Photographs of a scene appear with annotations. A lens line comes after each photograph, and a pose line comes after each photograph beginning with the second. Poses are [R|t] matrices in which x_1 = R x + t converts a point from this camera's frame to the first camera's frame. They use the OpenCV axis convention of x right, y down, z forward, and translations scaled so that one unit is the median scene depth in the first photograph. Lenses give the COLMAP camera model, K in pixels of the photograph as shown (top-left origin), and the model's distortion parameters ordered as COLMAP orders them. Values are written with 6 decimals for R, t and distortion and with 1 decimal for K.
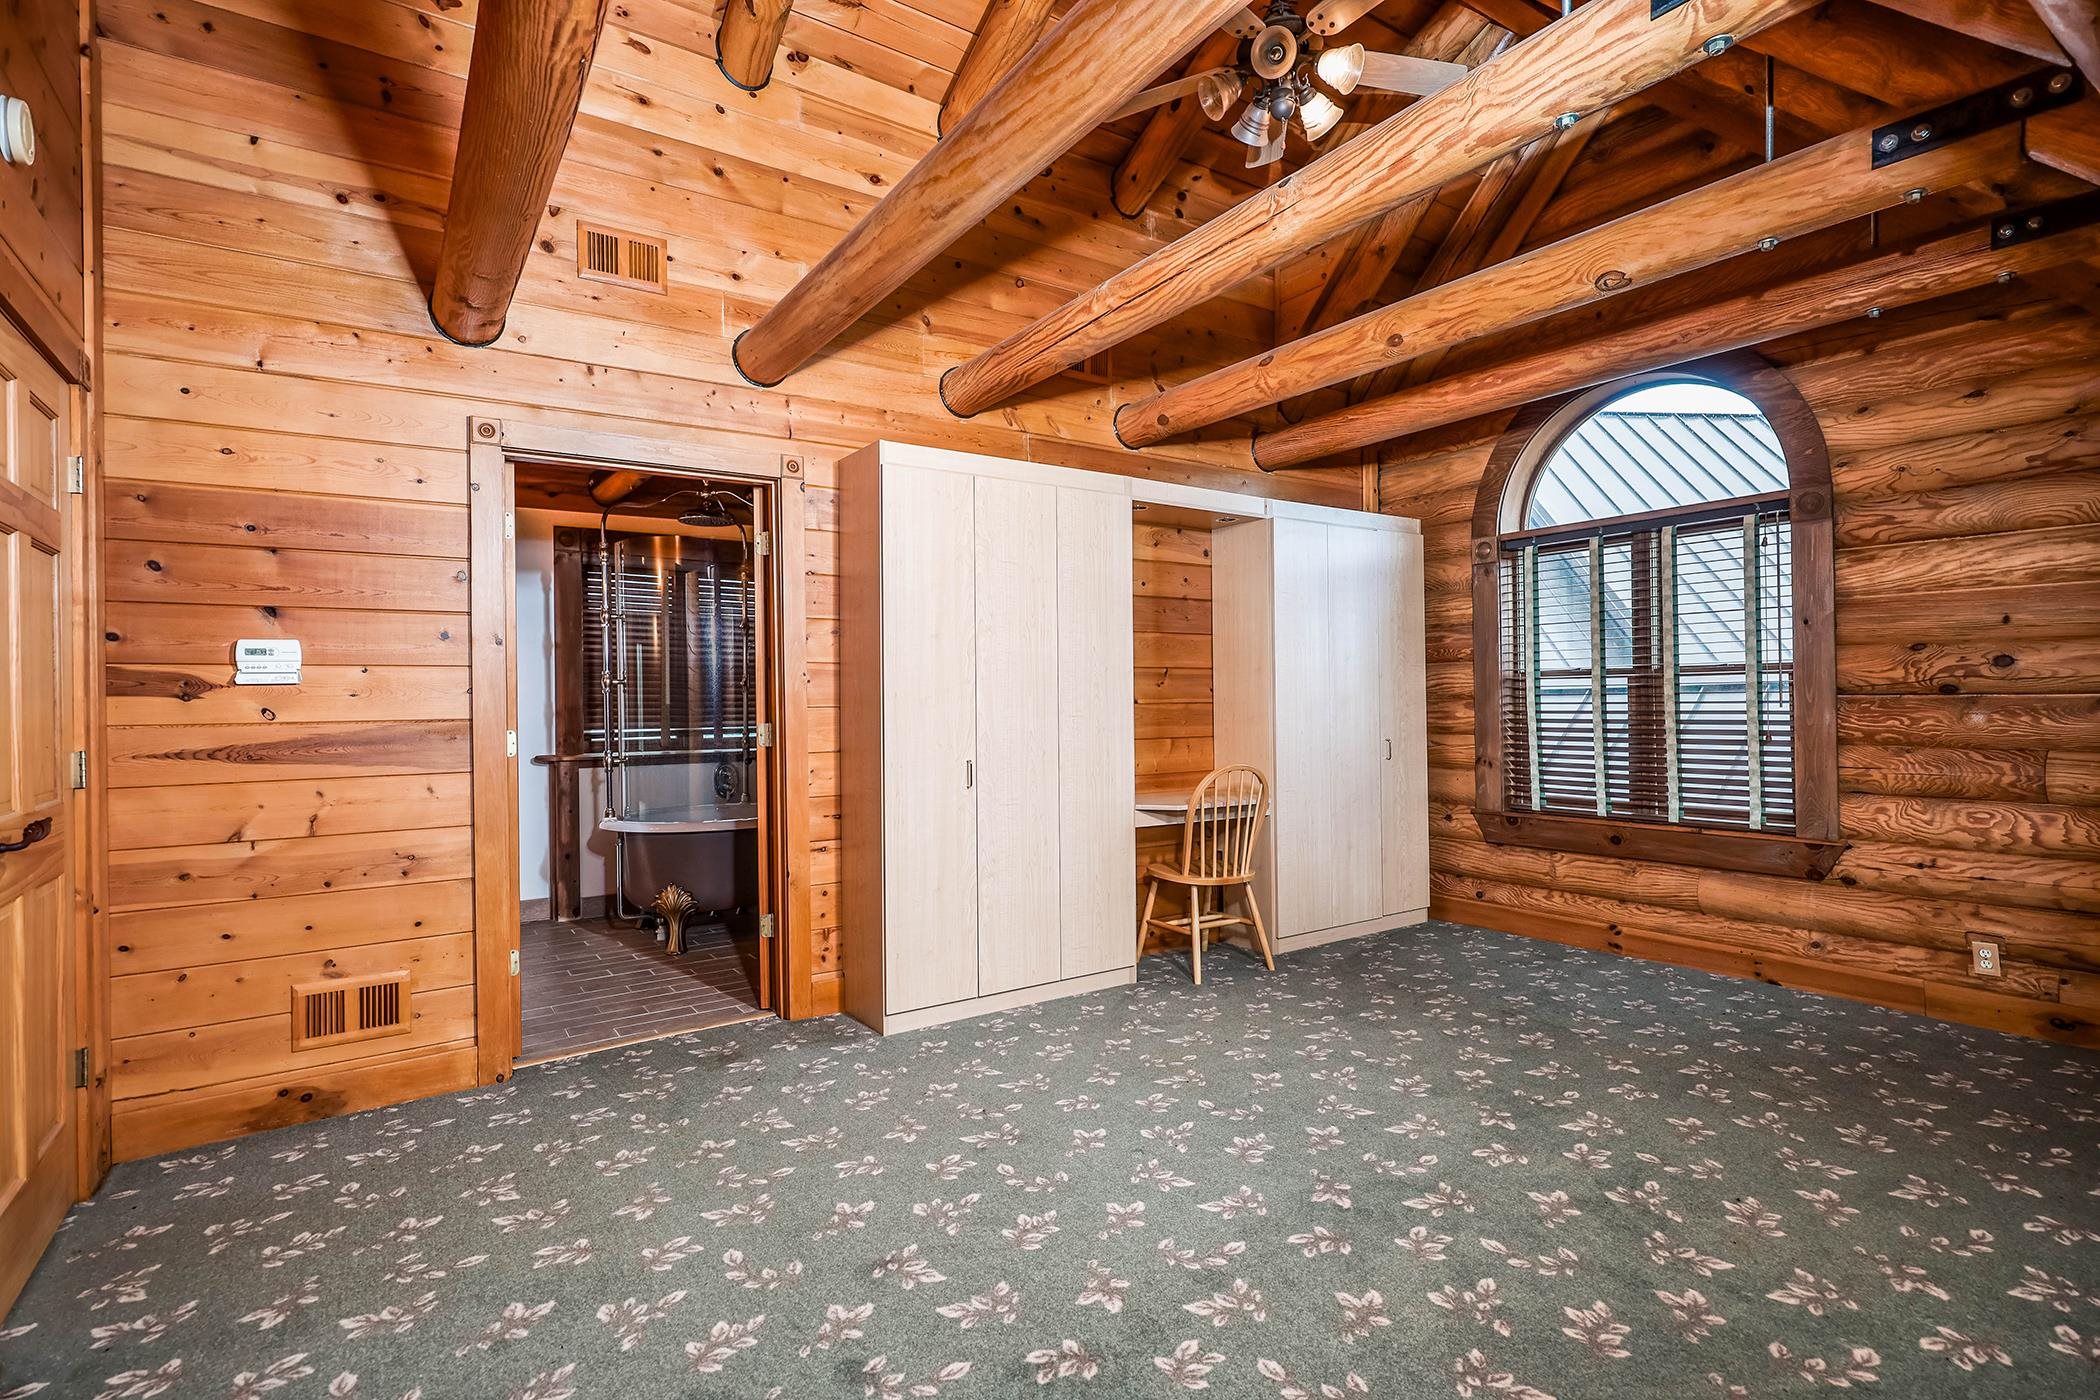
lens RADIAL K [[1021.0, 0, 1049.3], [0, 1021.0, 699.1], [0, 0, 1]] dist [0.002343, -0.000080]
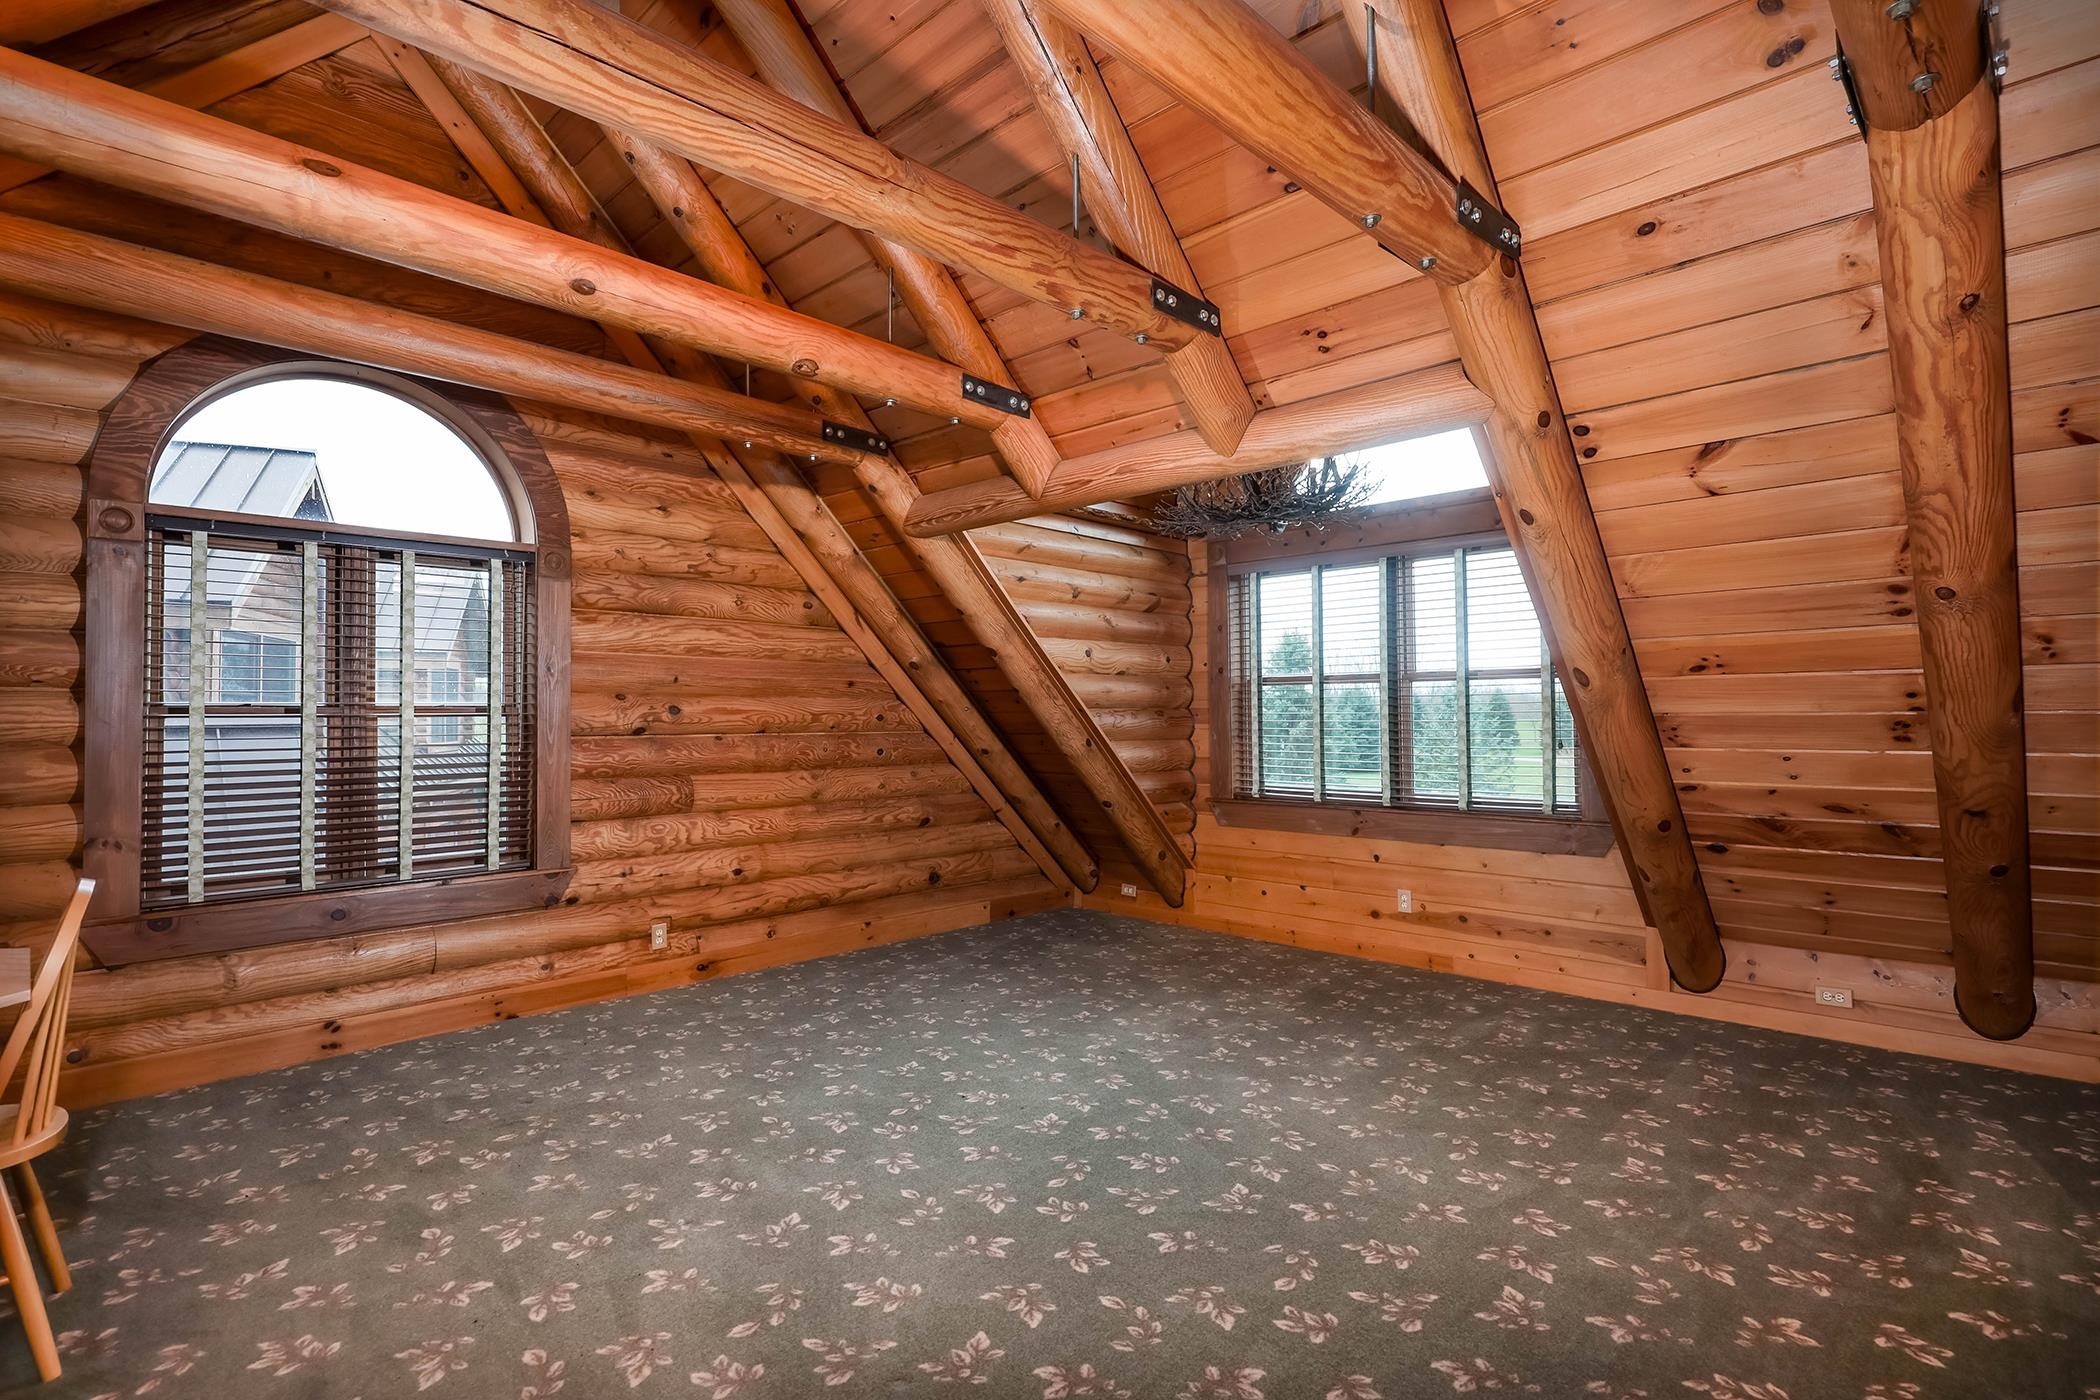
lens RADIAL K [[1021.0, 0, 1046.2], [0, 1021.0, 692.5], [0, 0, 1]] dist [0.002343, -0.000080]
pose [[-0.213530, 0.041094, 0.976072, -0.471370], [0.014300, 0.999139, -0.038937, -0.000947], [-0.976832, 0.005644, -0.213934, 0.772779]]
